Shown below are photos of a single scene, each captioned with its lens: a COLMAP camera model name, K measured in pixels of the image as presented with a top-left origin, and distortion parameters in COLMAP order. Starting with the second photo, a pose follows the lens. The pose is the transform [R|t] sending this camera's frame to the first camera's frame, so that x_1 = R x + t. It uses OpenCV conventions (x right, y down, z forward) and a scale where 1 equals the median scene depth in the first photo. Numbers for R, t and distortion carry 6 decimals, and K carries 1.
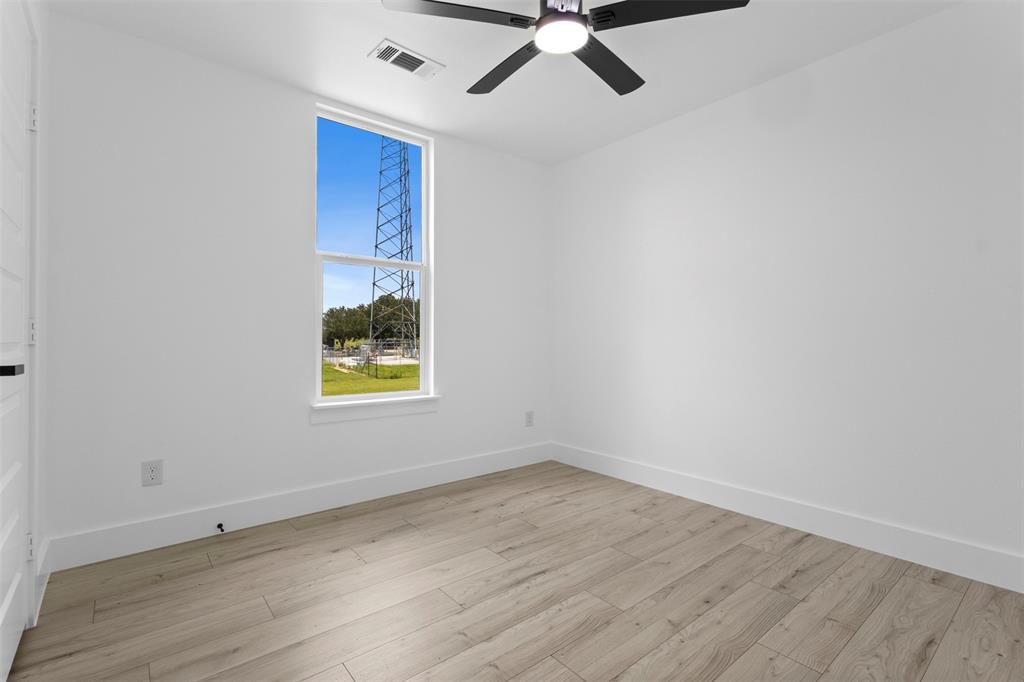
lens RADIAL K [[470.3, 0, 513.8], [0, 470.3, 339.0], [0, 0, 1]] dist [0.006419, 0.000677]
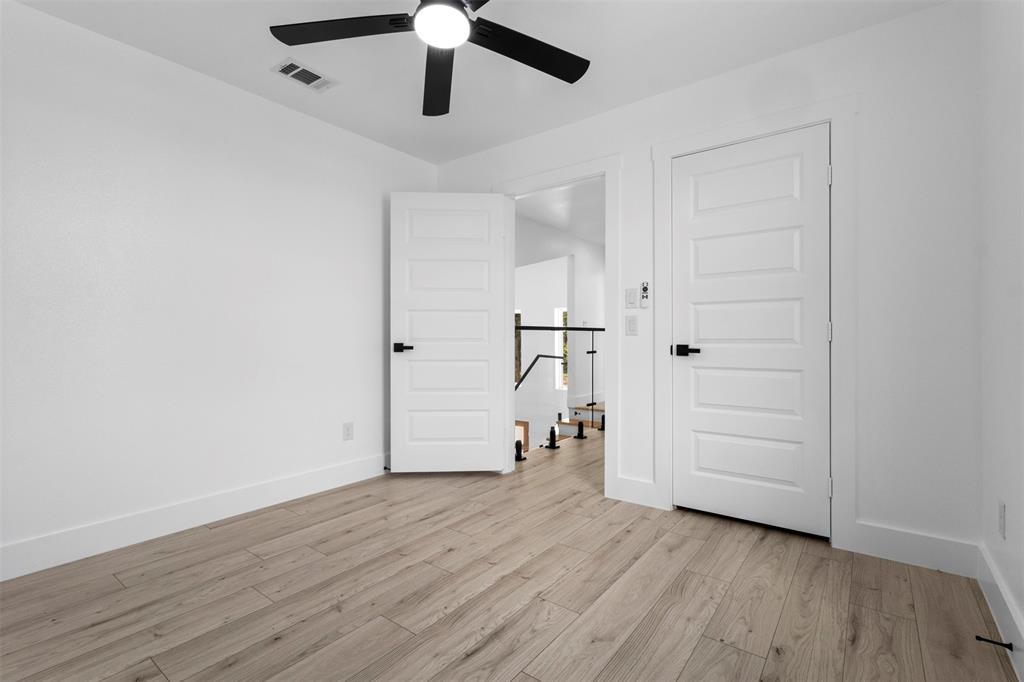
lens RADIAL K [[470.3, 0, 515.4], [0, 470.3, 341.1], [0, 0, 1]] dist [0.006419, 0.000677]
pose [[-0.971027, 0.005553, -0.238907, 0.188247], [0.002546, 0.999914, 0.012894, -0.007853], [0.238958, 0.011912, -0.970957, 1.971634]]
